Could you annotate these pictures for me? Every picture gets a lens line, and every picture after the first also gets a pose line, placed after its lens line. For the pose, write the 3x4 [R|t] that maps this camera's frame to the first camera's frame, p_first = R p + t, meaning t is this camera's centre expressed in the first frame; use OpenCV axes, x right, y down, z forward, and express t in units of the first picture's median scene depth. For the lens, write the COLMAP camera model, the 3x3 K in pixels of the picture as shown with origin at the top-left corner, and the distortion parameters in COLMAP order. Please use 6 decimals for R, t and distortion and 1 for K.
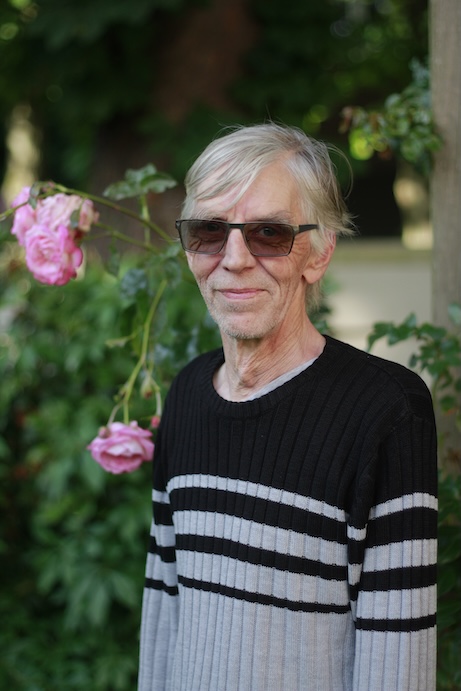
lens RADIAL K [[1652.4, 0, 230.5], [0, 1652.4, 345.5], [0, 0, 1]] dist [0.000100, -0.366416]
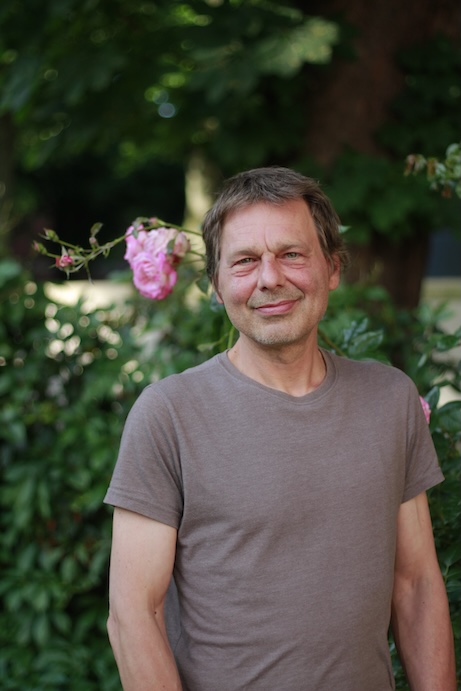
lens RADIAL K [[1652.4, 0, 230.5], [0, 1652.4, 345.5], [0, 0, 1]] dist [0.000100, -0.366416]
pose [[0.992894, 0.000132, -0.119002, 0.078625], [-0.002977, 0.999714, -0.023729, 0.022171], [0.118965, 0.023914, 0.992610, -0.193732]]
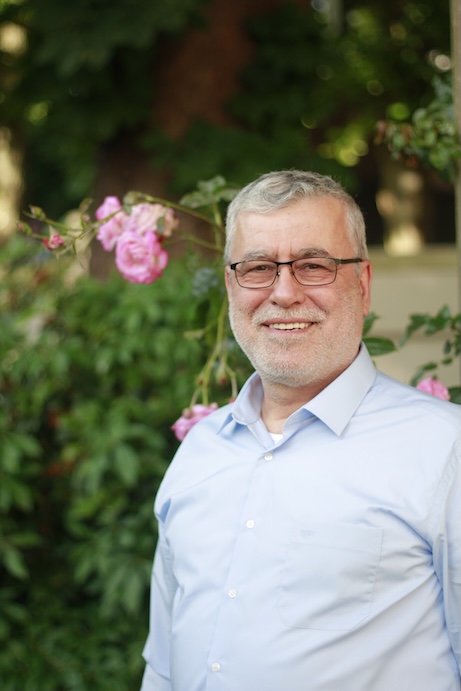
lens RADIAL K [[1652.4, 0, 230.5], [0, 1652.4, 345.5], [0, 0, 1]] dist [0.000100, -0.366416]
pose [[0.999540, -0.022348, 0.020498, -0.054938], [0.022515, 0.999715, -0.007942, 0.012365], [-0.020314, 0.008400, 0.999758, -0.102745]]
